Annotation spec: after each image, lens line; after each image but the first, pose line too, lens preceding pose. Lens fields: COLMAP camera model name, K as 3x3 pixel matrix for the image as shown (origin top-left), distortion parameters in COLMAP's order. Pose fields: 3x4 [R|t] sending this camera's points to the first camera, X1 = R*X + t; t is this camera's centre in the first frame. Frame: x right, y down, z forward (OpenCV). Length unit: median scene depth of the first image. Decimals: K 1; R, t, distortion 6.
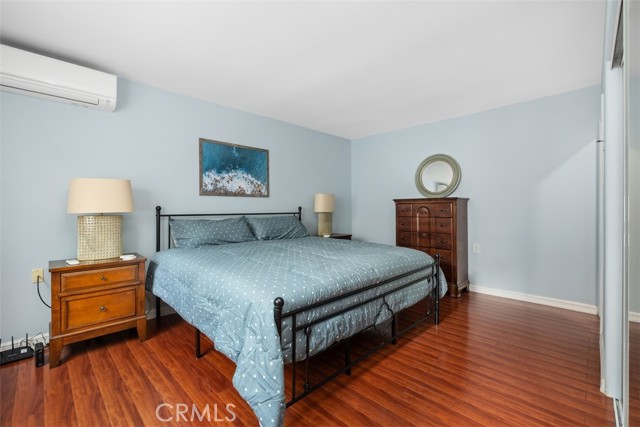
lens RADIAL K [[277.5, 0, 318.8], [0, 277.5, 208.7], [0, 0, 1]] dist [-0.010232, -0.000283]
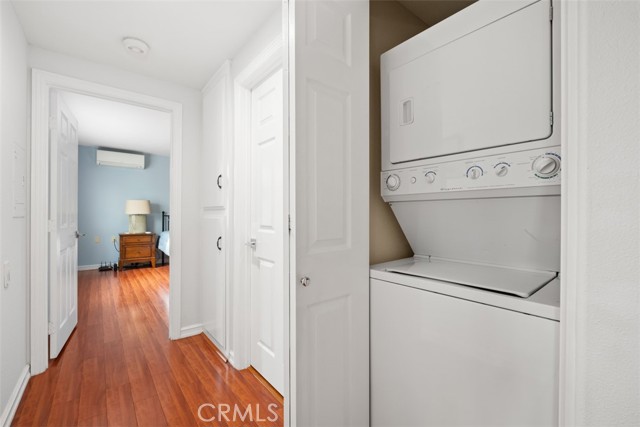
lens RADIAL K [[277.5, 0, 318.8], [0, 277.5, 208.7], [0, 0, 1]] dist [-0.010232, -0.000283]
pose [[0.991972, -0.000363, -0.126457, 0.783325], [0.000162, 0.999999, -0.001604, -0.019955], [0.126457, 0.001570, 0.991971, -0.864933]]
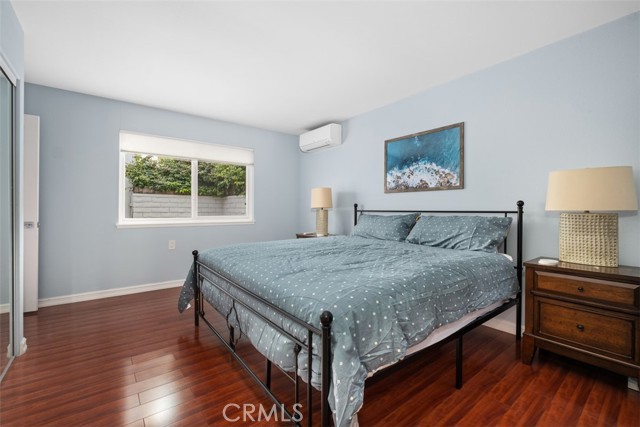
lens RADIAL K [[277.5, 0, 318.8], [0, 277.5, 208.7], [0, 0, 1]] dist [-0.010232, -0.000283]
pose [[-0.121814, 0.007070, -0.992528, 0.679258], [0.002669, 0.999973, 0.006796, 0.004897], [0.992549, -0.001822, -0.121830, 0.858656]]
